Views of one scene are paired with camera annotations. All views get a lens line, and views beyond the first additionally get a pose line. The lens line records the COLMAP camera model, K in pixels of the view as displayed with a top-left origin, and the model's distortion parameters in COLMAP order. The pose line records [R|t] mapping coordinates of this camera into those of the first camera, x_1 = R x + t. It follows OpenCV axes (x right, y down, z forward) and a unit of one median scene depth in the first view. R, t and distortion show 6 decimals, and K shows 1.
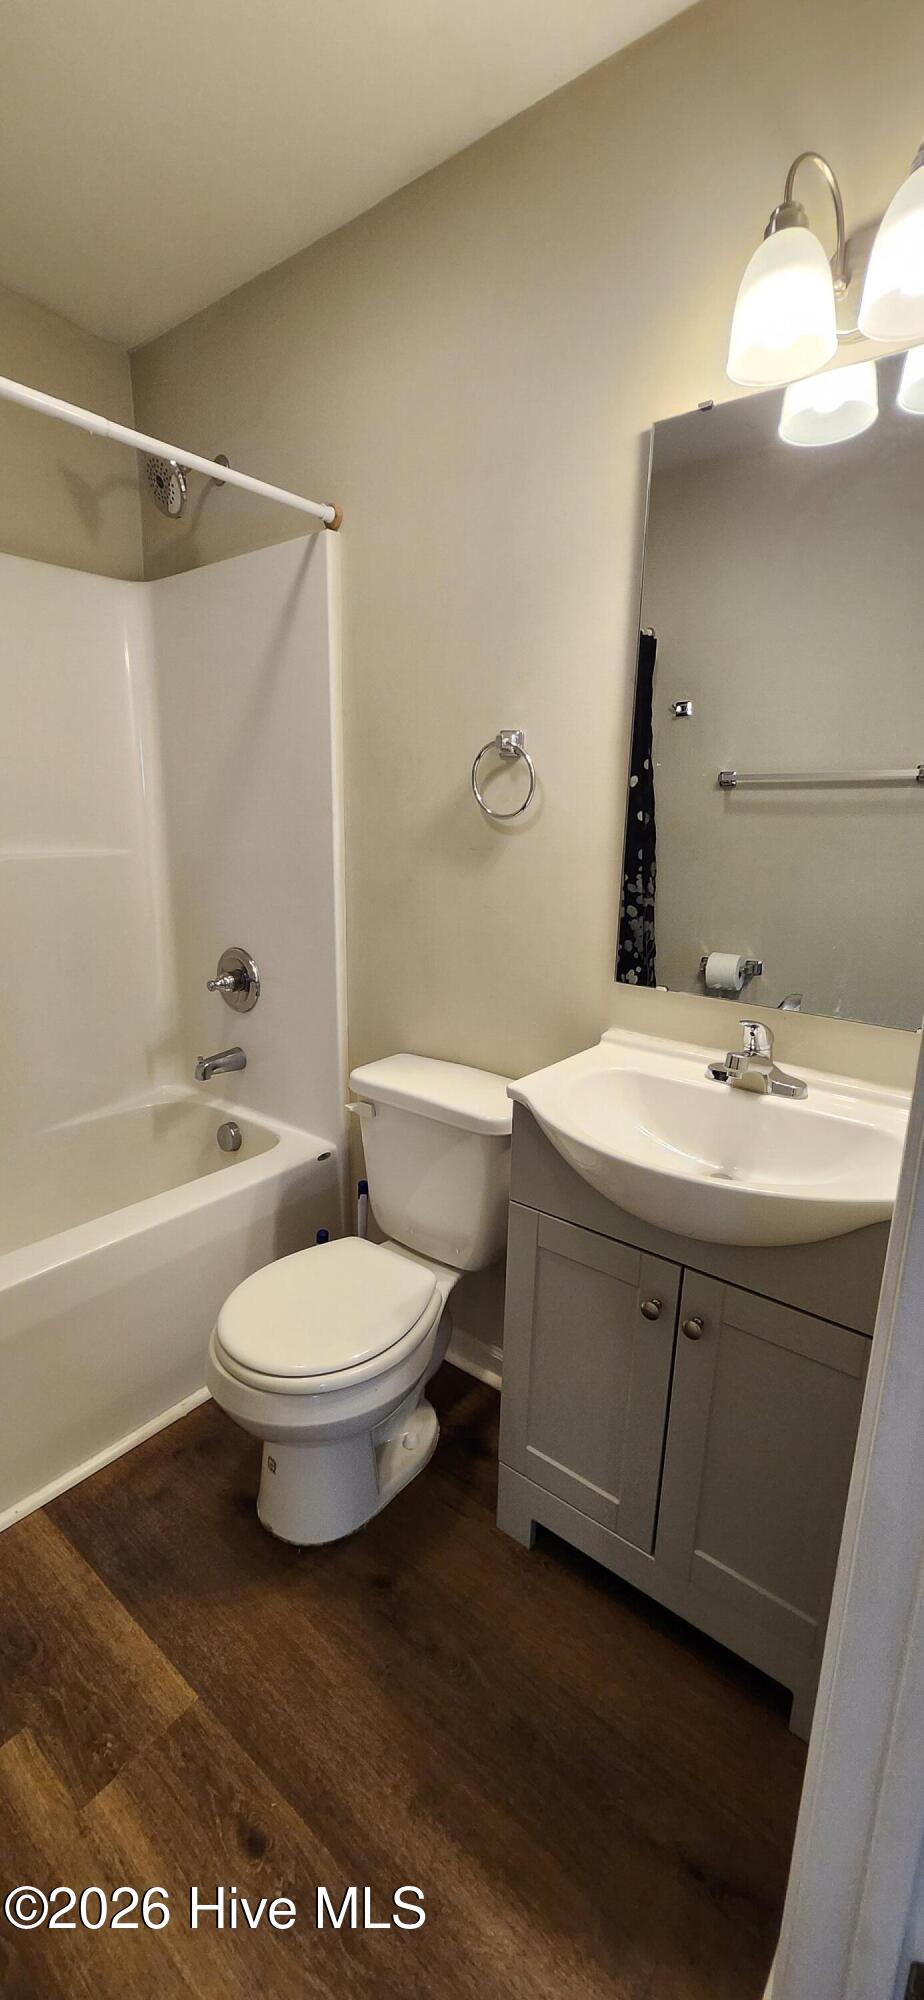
lens RADIAL K [[792.8, 0, 465.7], [0, 792.8, 1000.8], [0, 0, 1]] dist [-0.002695, -0.000119]
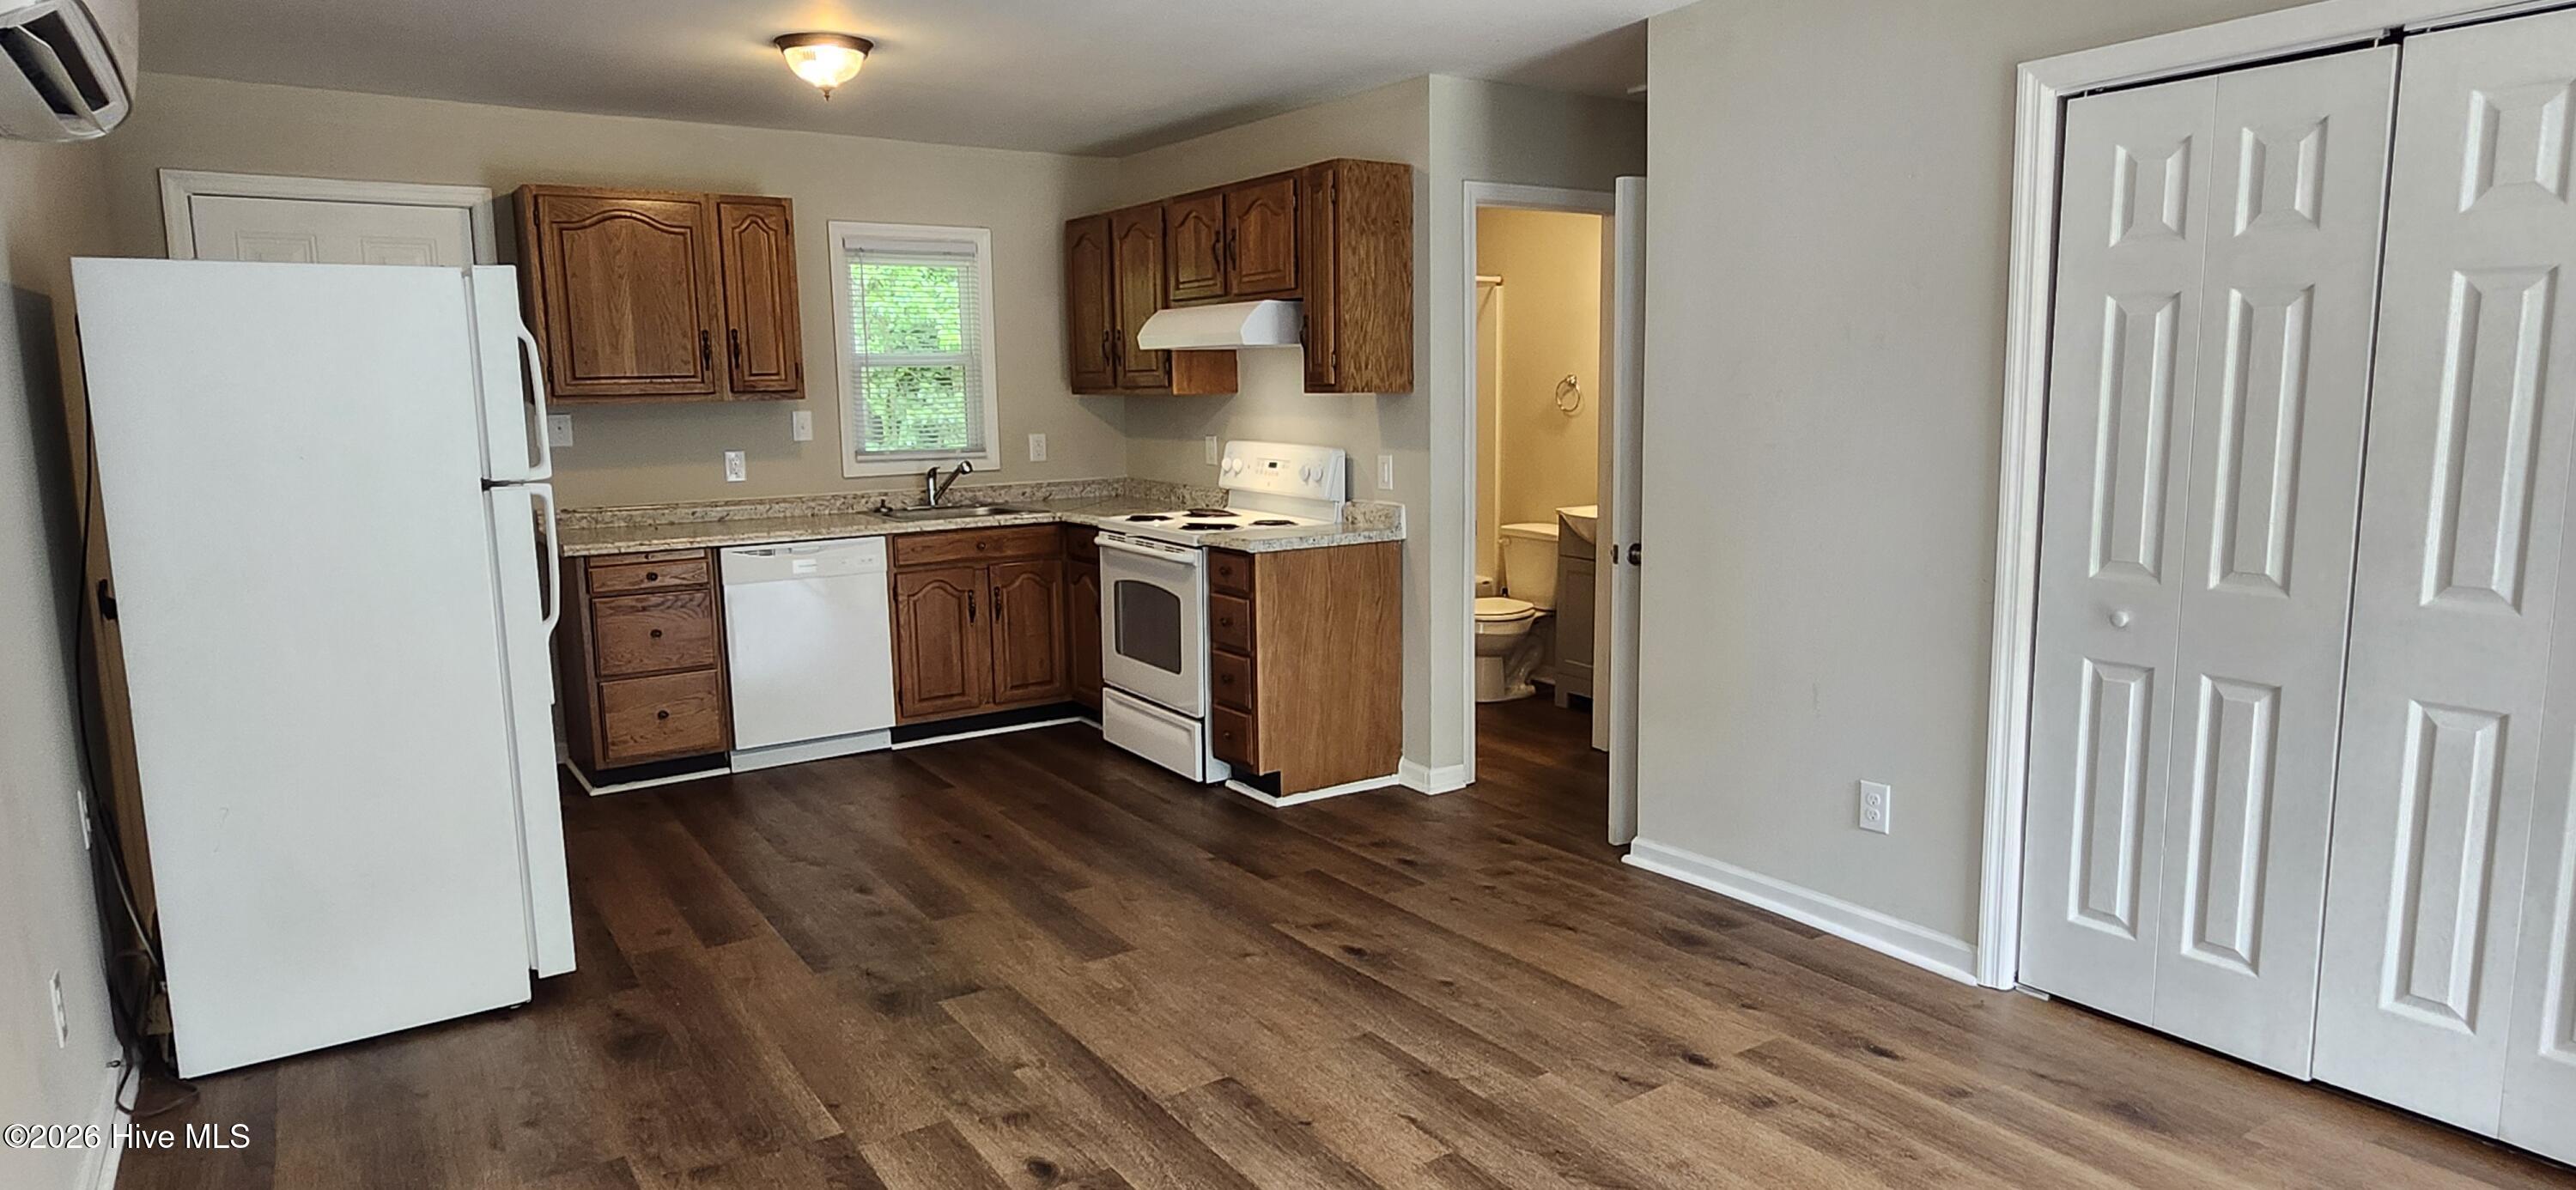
lens RADIAL K [[1465.0, 0, 1293.6], [0, 1465.0, 579.8], [0, 0, 1]] dist [-0.000705, 0.001158]
pose [[0.953729, 0.011469, -0.300449, 0.579359], [-0.041583, 0.994701, -0.094028, 0.704630], [0.297778, 0.102171, 0.949152, -3.295698]]
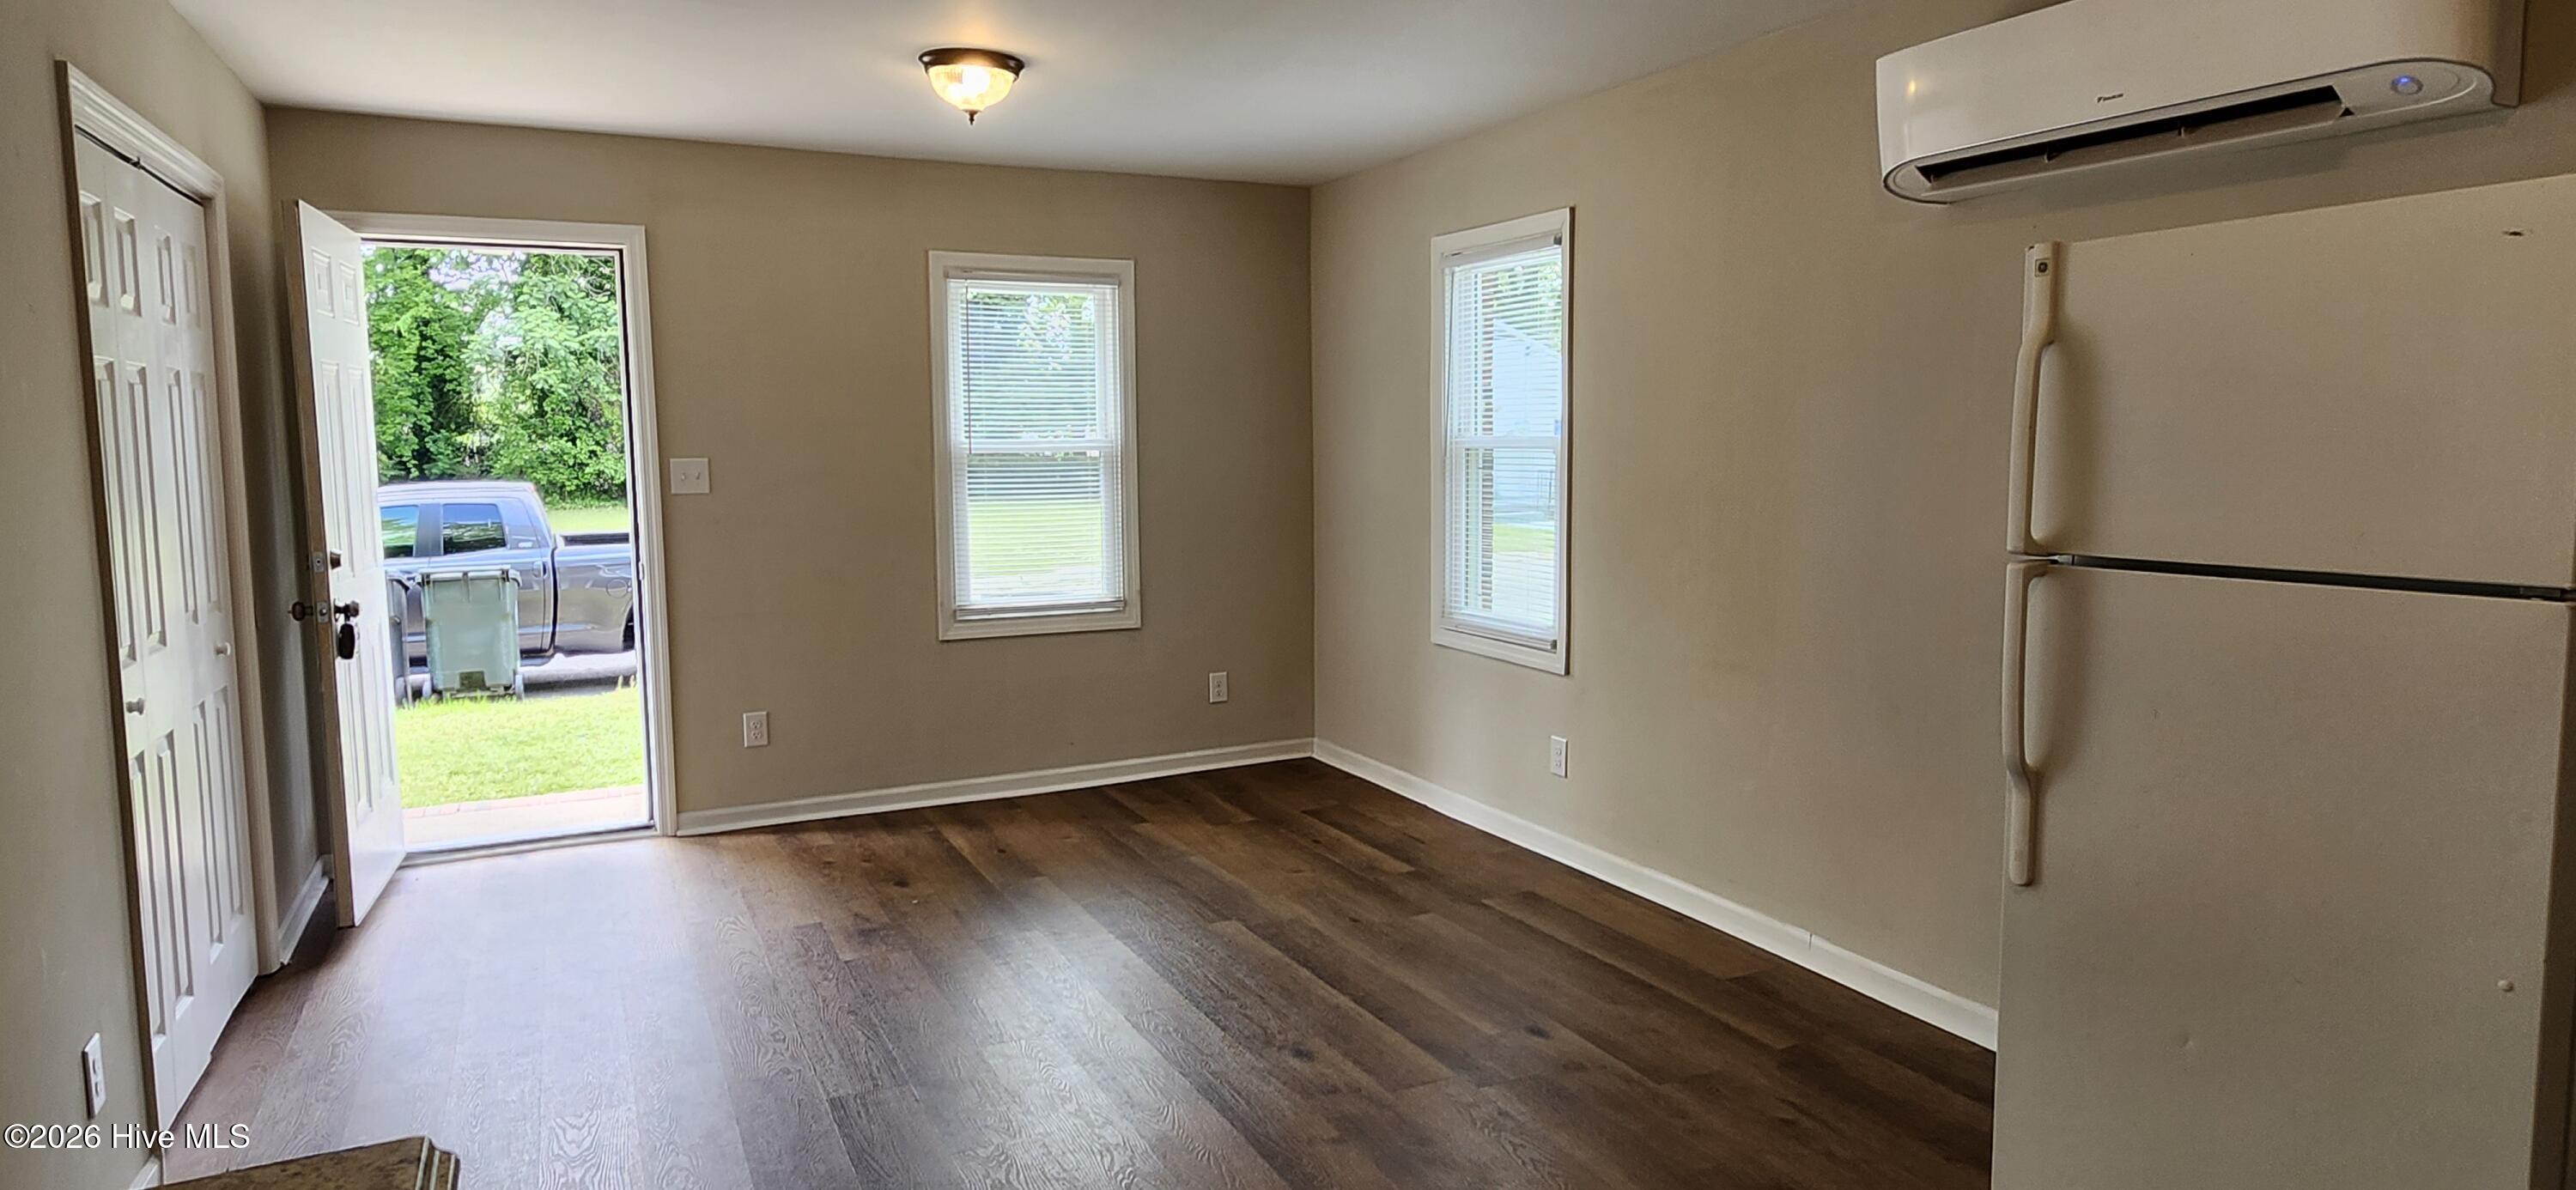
lens RADIAL K [[1465.0, 0, 1293.6], [0, 1465.0, 579.8], [0, 0, 1]] dist [-0.000705, 0.001158]
pose [[-0.905023, -0.050181, 0.422392, -1.111453], [0.091572, 0.946748, 0.308679, -0.103470], [-0.415389, 0.318041, -0.852234, 0.013325]]
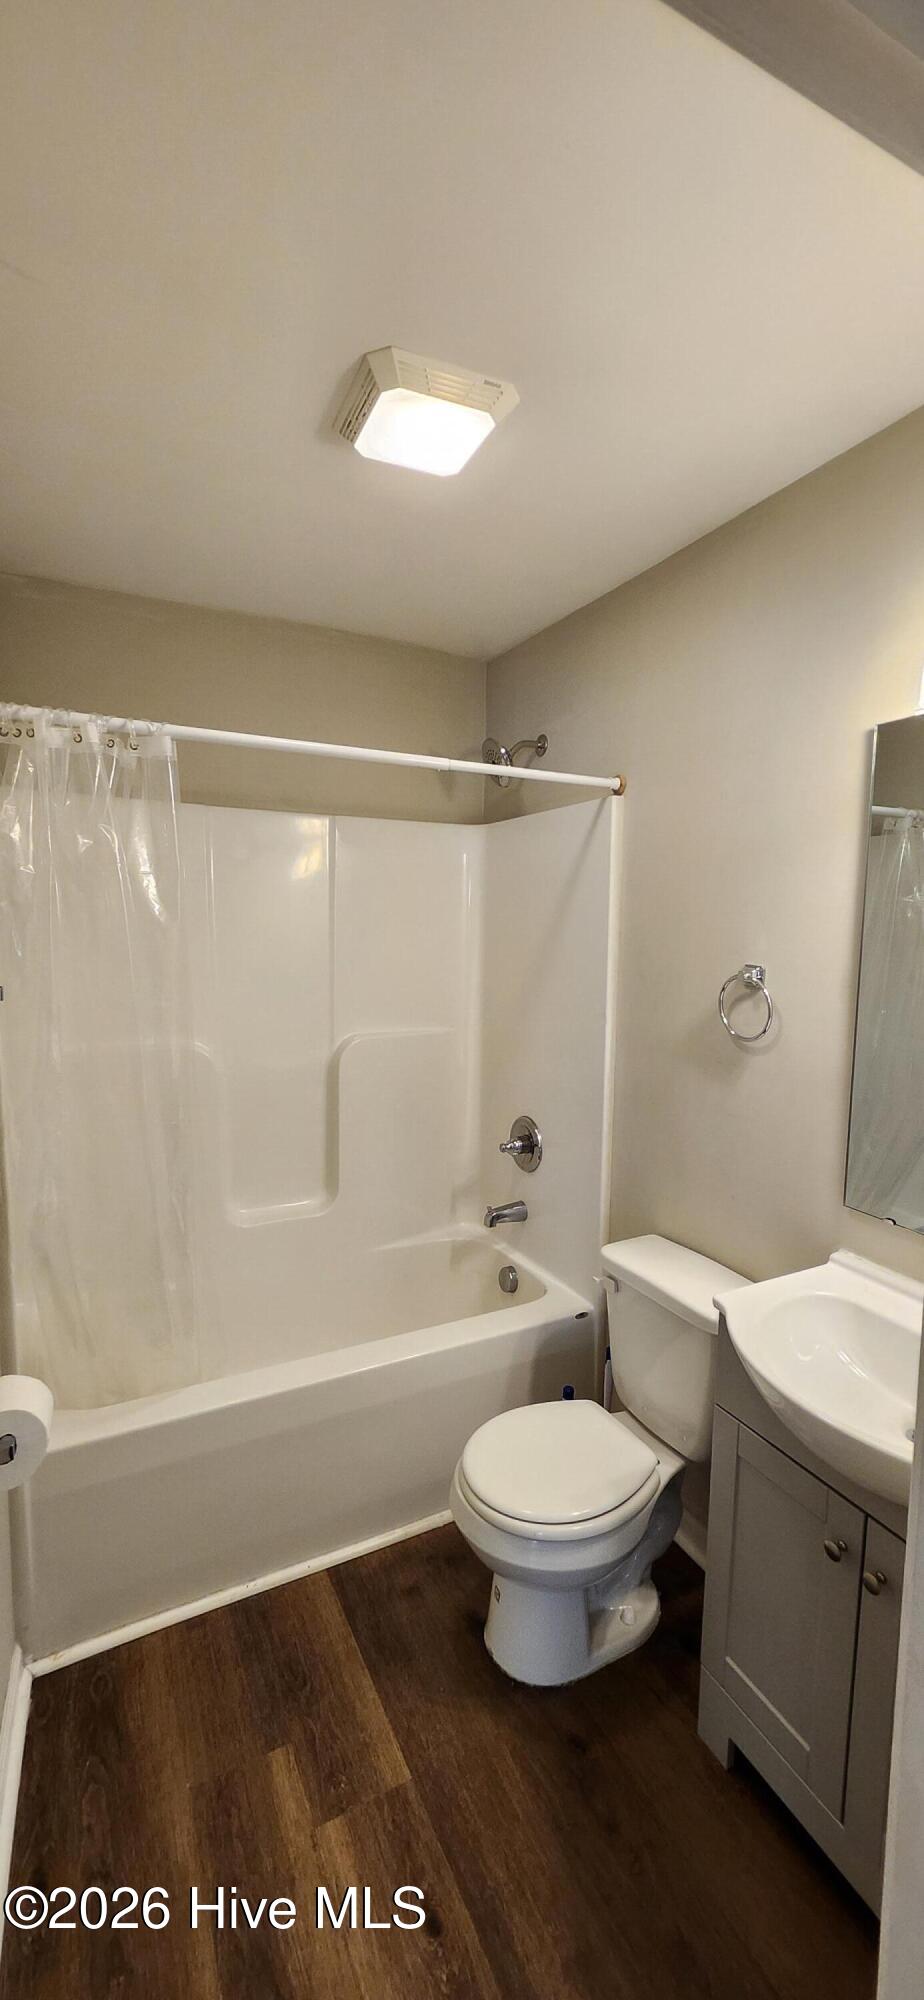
lens RADIAL K [[787.4, 0, 465.0], [0, 787.4, 997.7], [0, 0, 1]] dist [0.000526, 0.000285]
pose [[0.912833, 0.029906, -0.407237, 0.137641], [-0.091126, 0.987082, -0.131774, -0.106354], [0.398036, 0.157398, 0.903766, -0.177336]]
